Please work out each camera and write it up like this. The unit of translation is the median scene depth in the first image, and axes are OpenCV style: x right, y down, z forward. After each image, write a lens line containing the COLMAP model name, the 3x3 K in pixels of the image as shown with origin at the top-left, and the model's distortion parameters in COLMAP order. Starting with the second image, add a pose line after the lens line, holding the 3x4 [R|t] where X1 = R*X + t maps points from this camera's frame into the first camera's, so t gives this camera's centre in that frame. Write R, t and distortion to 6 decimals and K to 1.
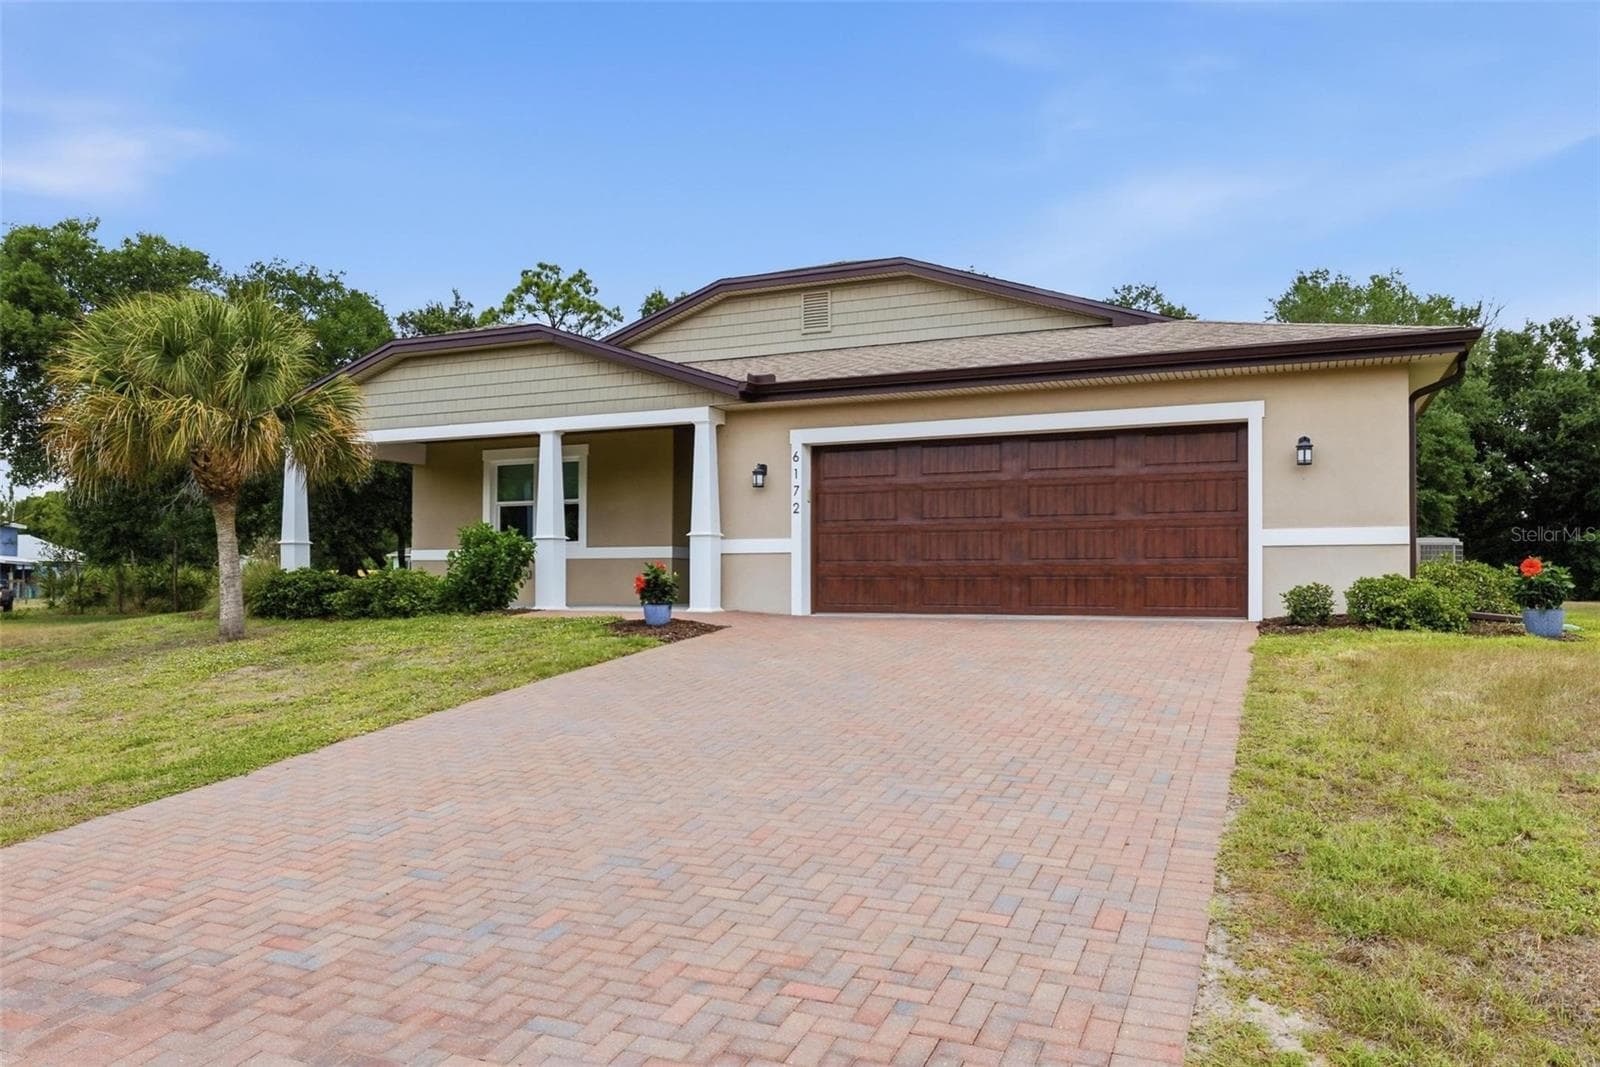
lens RADIAL K [[680.1, 0, 800.0], [0, 680.1, 533.5], [0, 0, 1]] dist [0.000411, 0.000087]
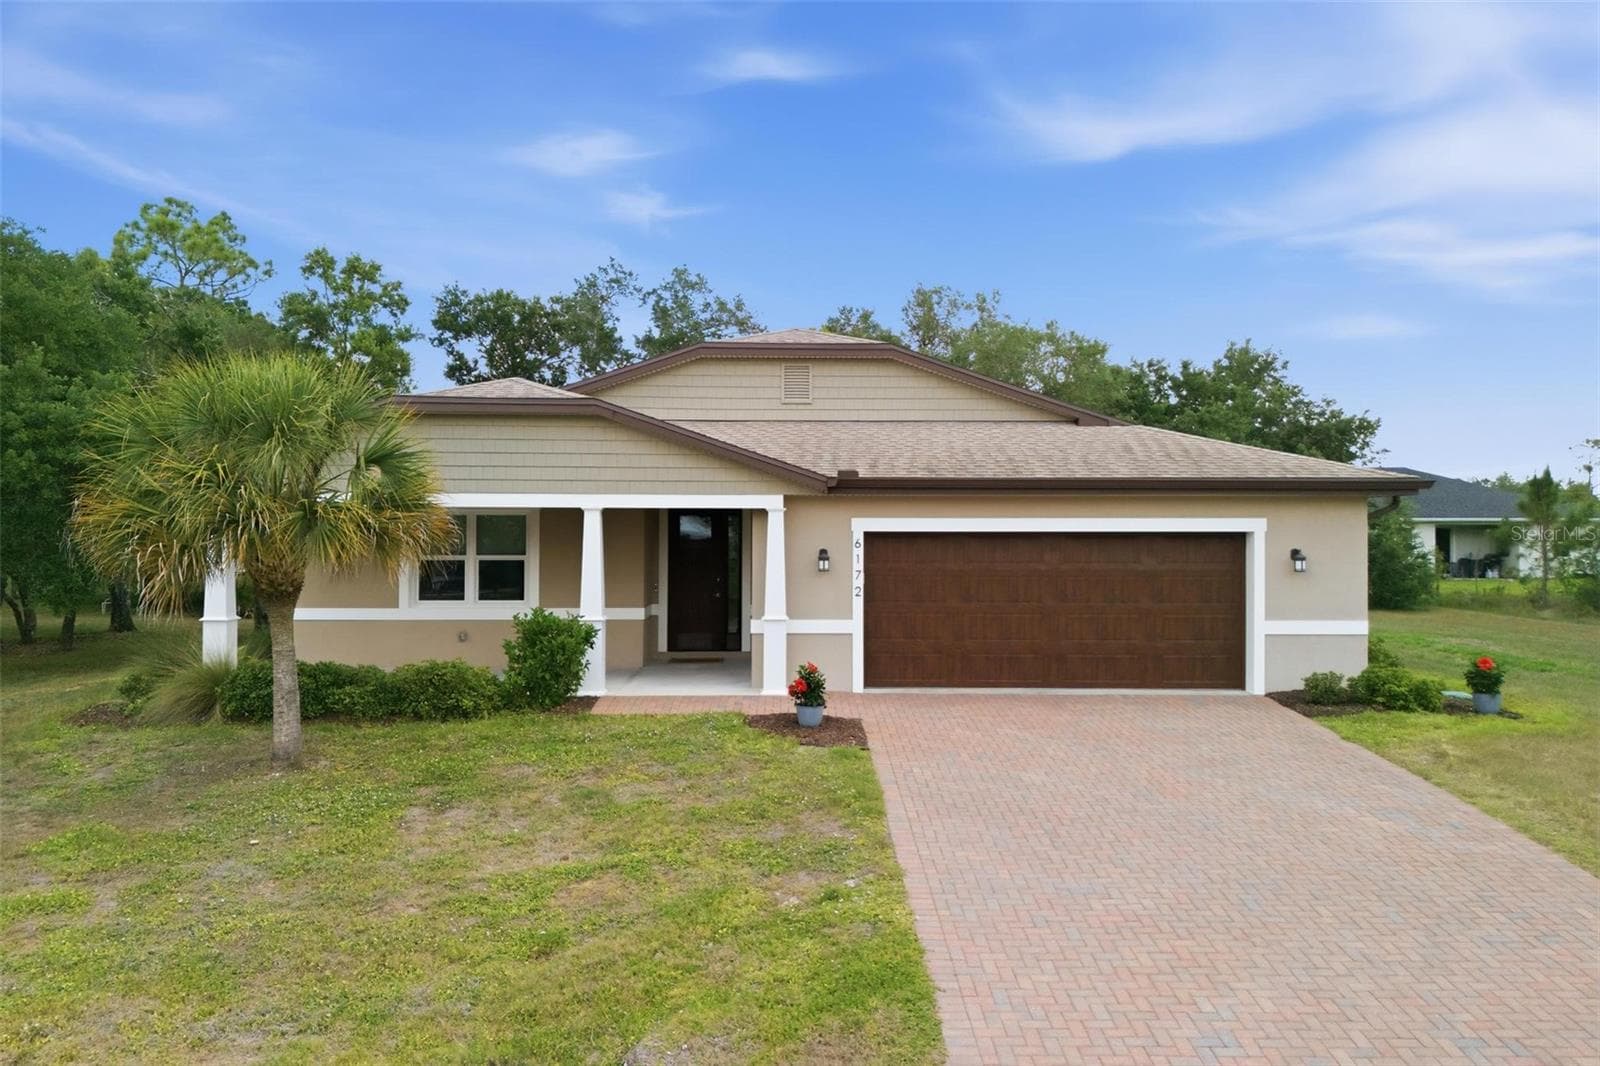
lens RADIAL K [[669.5, 0, 796.5], [0, 669.5, 558.2], [0, 0, 1]] dist [0.025498, -0.008446]
pose [[0.965202, 0.006929, 0.261415, -0.369866], [-0.007335, 0.999973, 0.000577, -0.089154], [-0.261403, -0.002474, 0.965226, 0.012898]]
